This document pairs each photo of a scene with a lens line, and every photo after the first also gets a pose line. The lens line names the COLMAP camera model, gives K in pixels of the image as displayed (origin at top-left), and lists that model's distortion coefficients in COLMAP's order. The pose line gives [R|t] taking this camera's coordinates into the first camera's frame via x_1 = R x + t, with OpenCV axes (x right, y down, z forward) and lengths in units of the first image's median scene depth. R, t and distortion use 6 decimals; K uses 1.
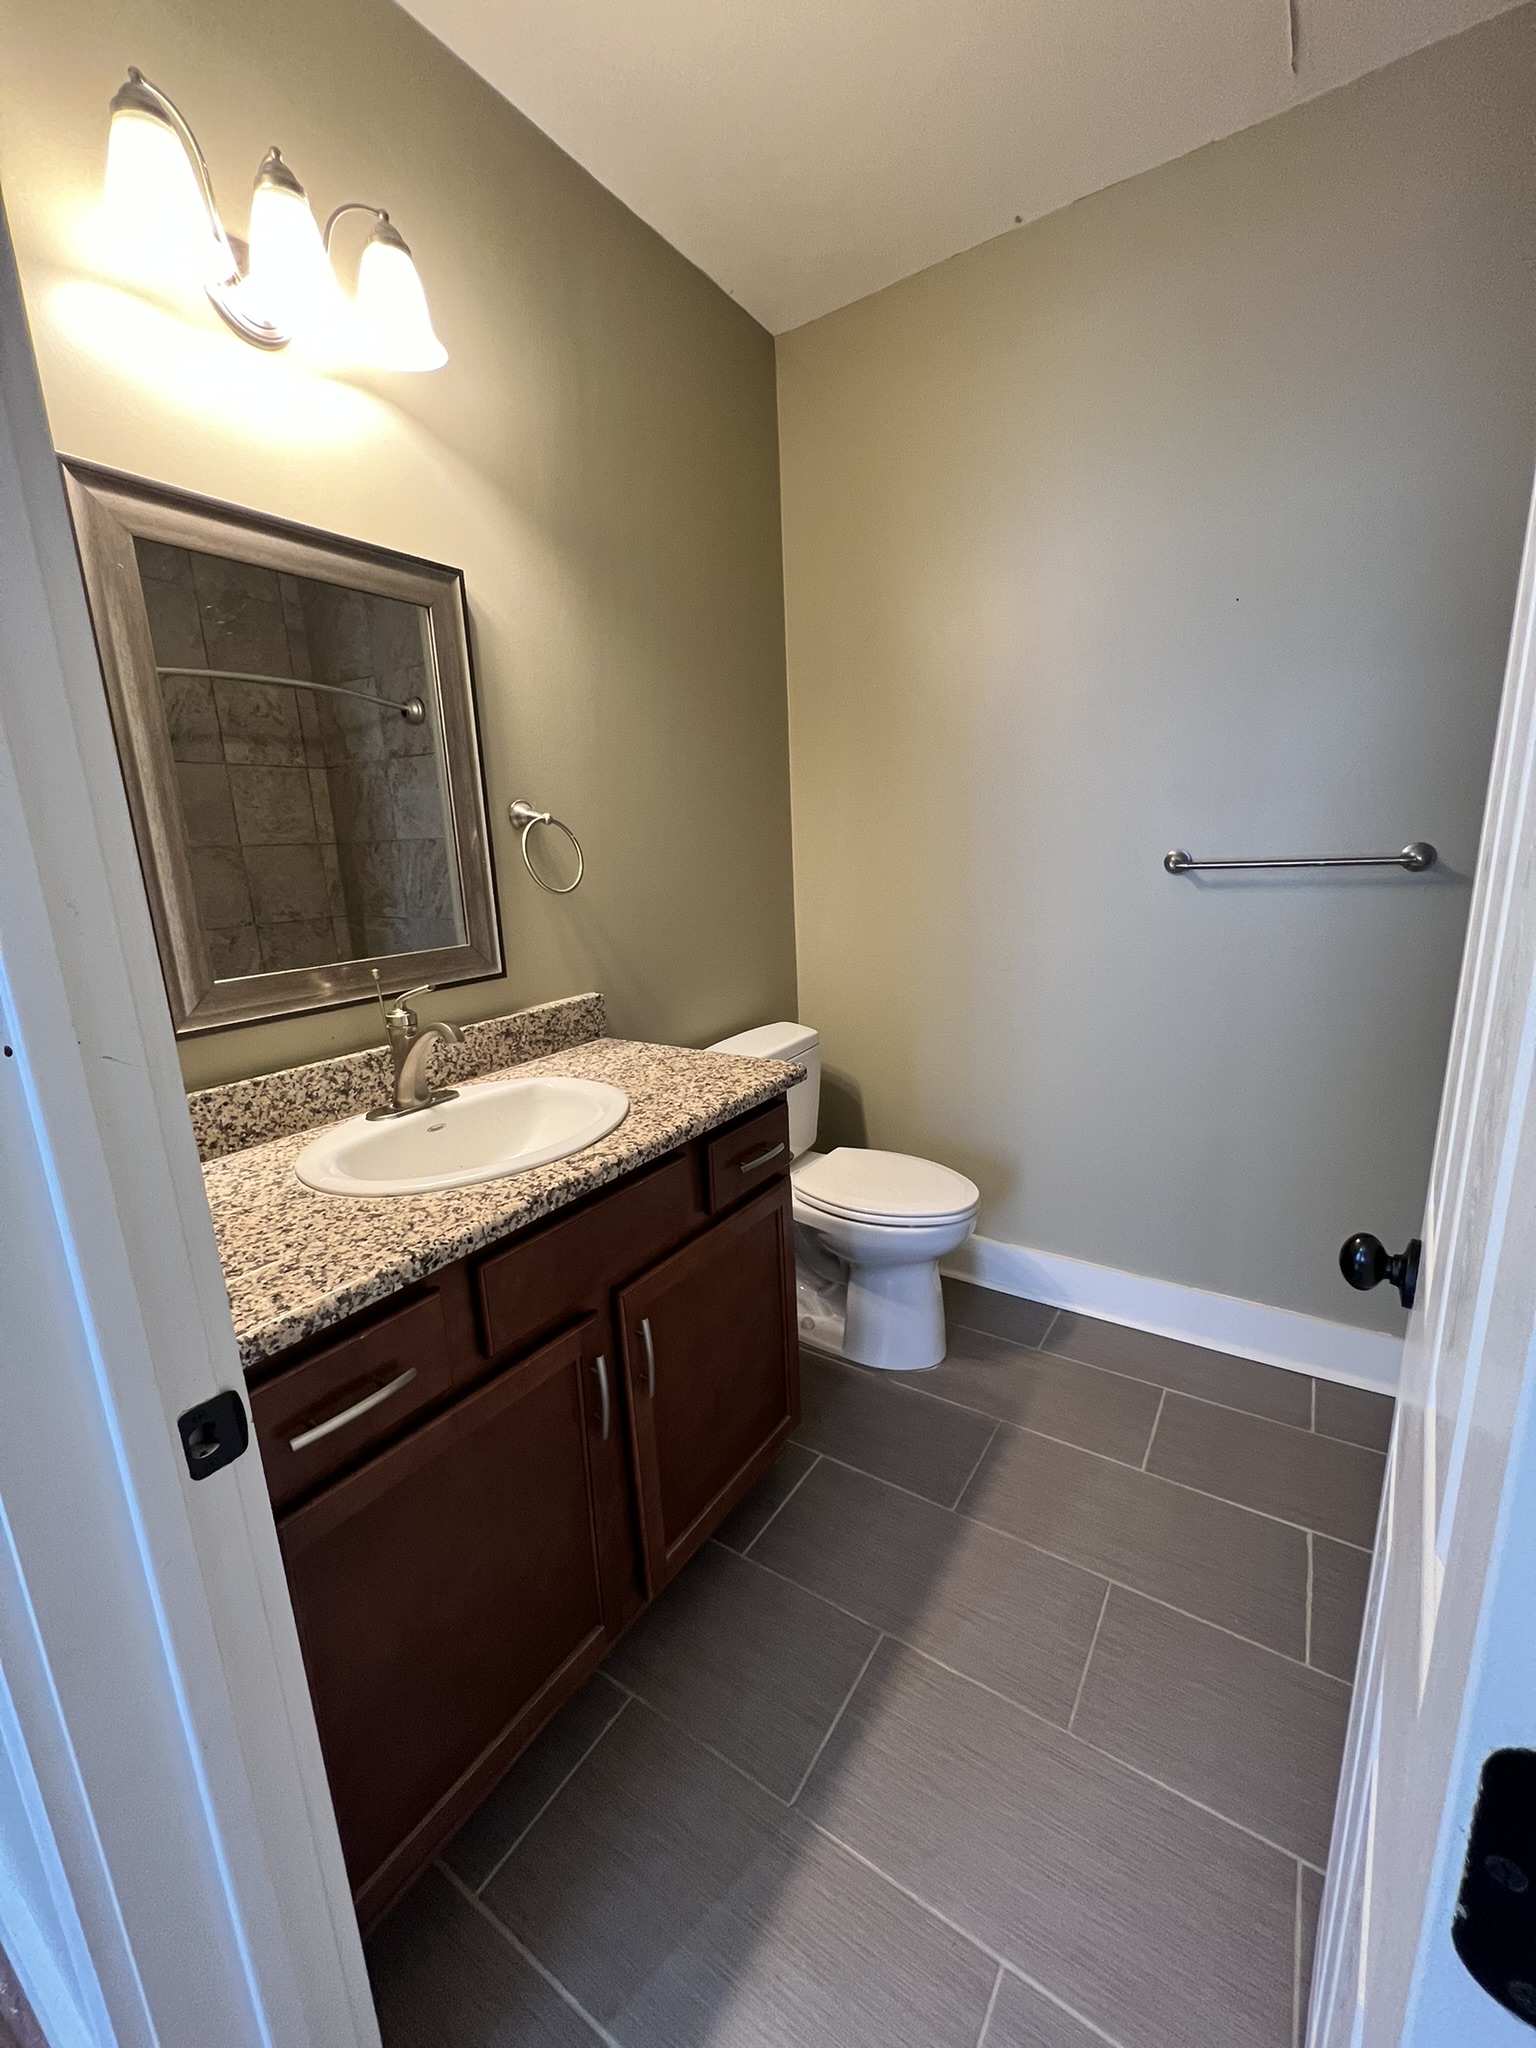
lens RADIAL K [[814.4, 0, 772.6], [0, 814.4, 1023.7], [0, 0, 1]] dist [-0.001503, 0.000118]
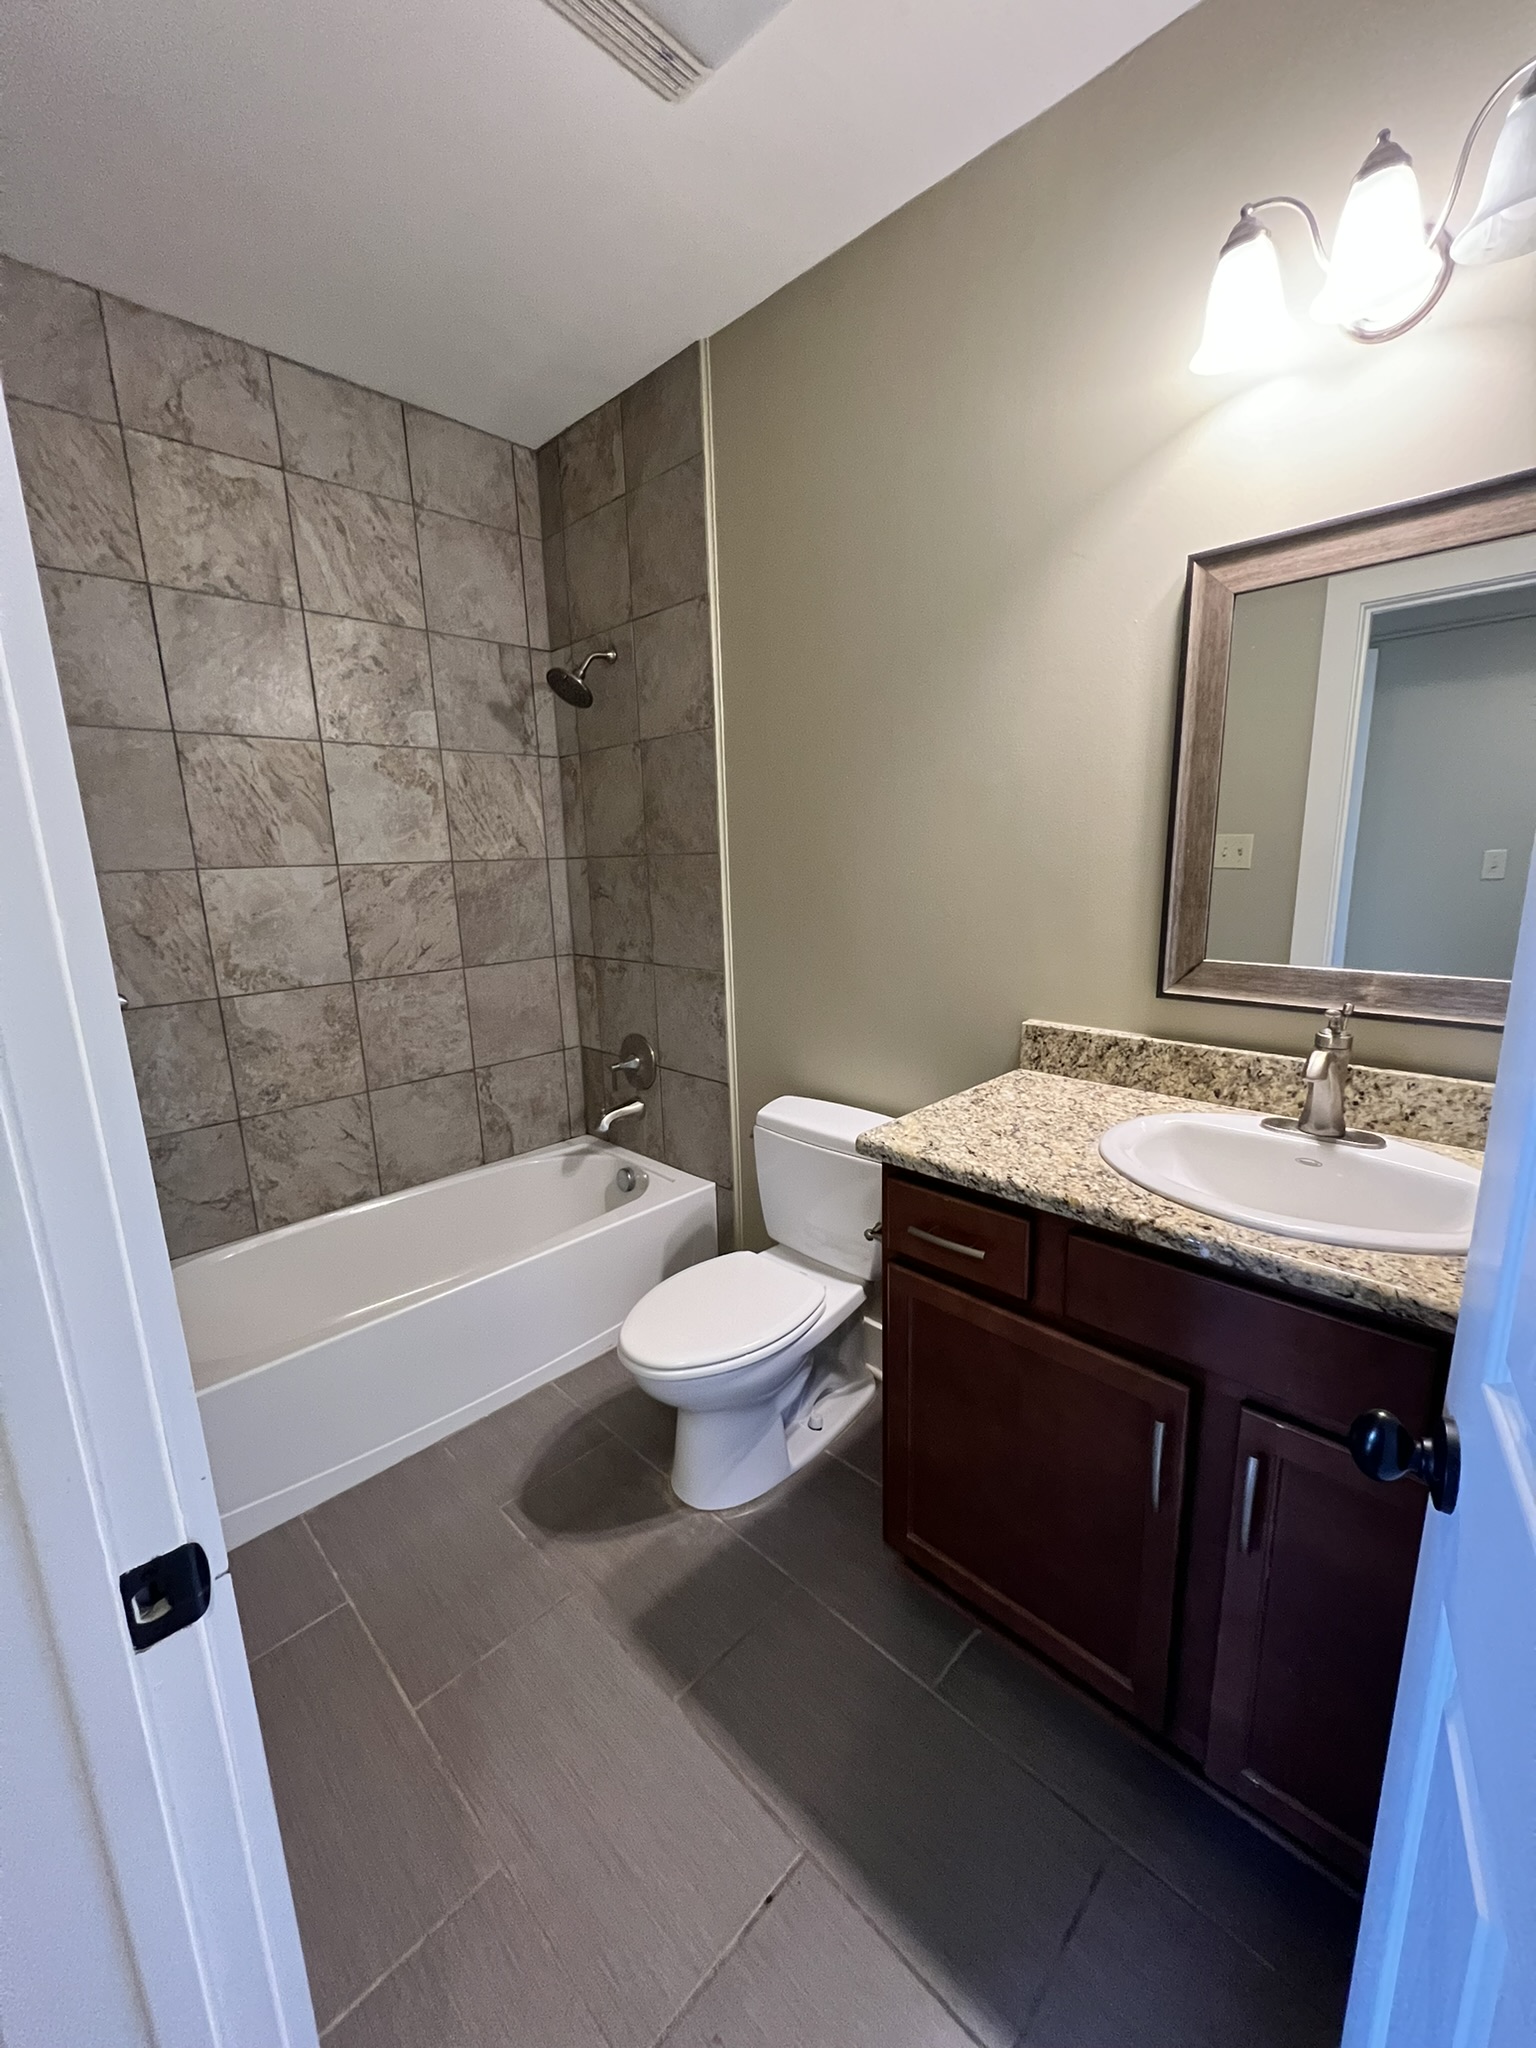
lens RADIAL K [[814.4, 0, 776.2], [0, 814.4, 1018.4], [0, 0, 1]] dist [-0.001503, 0.000118]
pose [[-0.187500, 0.244839, -0.951261, 0.692549], [-0.184362, 0.942454, 0.278911, -0.218330], [0.964808, 0.227672, -0.131571, 0.659417]]
